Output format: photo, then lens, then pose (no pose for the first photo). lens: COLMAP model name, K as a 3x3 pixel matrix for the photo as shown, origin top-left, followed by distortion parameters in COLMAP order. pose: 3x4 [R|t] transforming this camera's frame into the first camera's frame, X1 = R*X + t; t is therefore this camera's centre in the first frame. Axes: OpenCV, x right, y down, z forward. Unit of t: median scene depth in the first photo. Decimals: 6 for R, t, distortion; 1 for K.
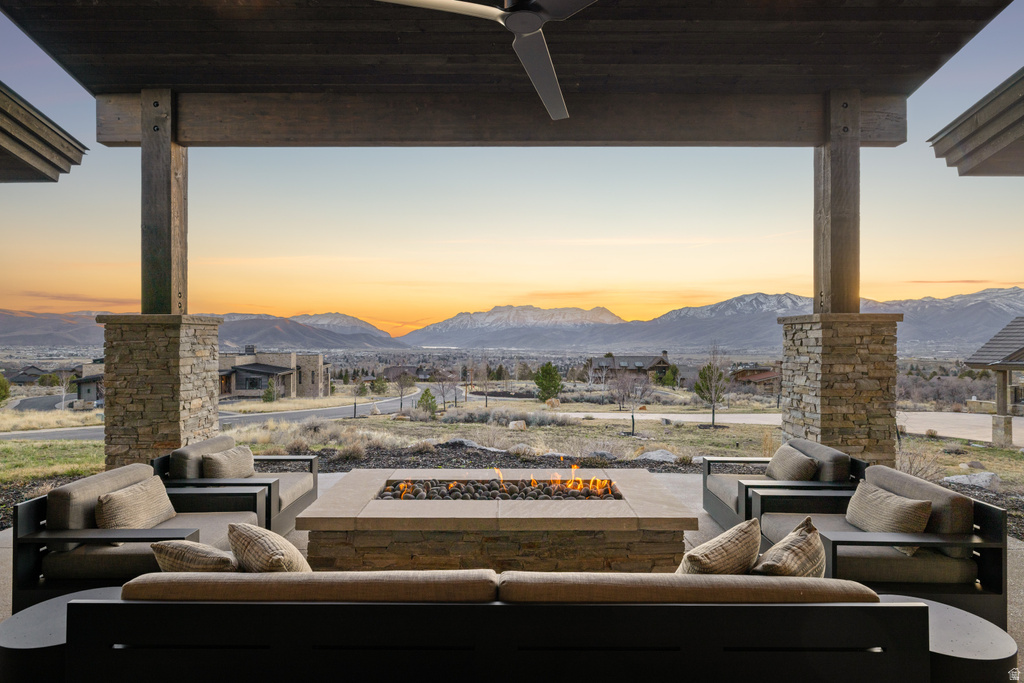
lens RADIAL K [[541.5, 0, 516.8], [0, 541.5, 337.3], [0, 0, 1]] dist [-0.006219, -0.000294]
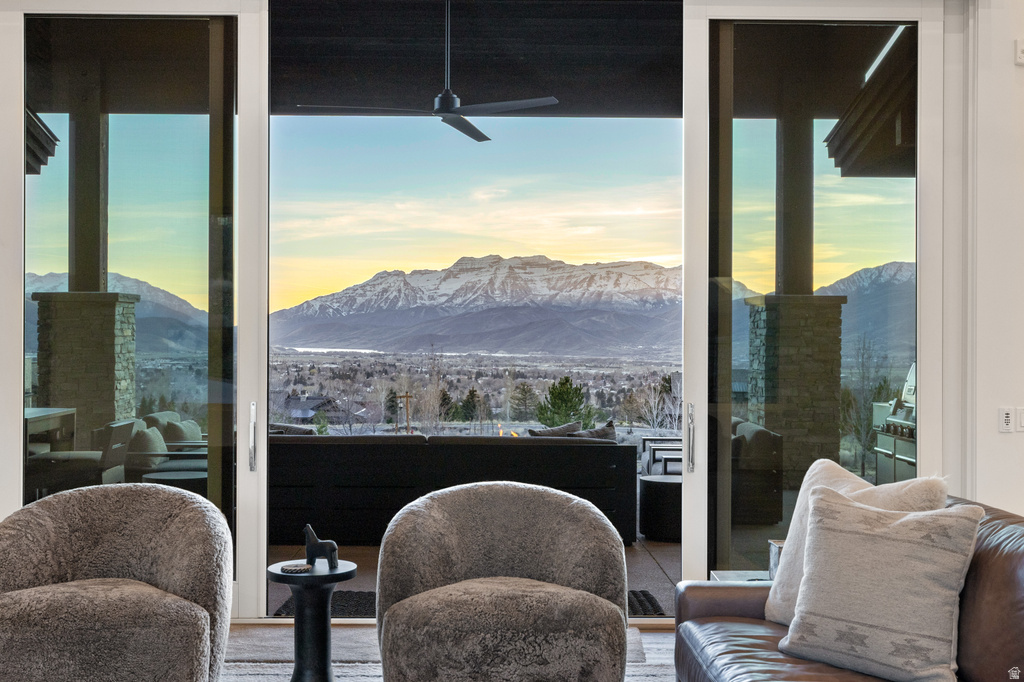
lens RADIAL K [[1566.1, 0, 515.4], [0, 1566.1, 338.8], [0, 0, 1]] dist [0.039401, 0.000000]
pose [[0.999897, 0.005816, -0.013133, 0.025326], [-0.005775, 0.999978, 0.003188, 0.005224], [0.013152, -0.003112, 0.999909, -0.329906]]
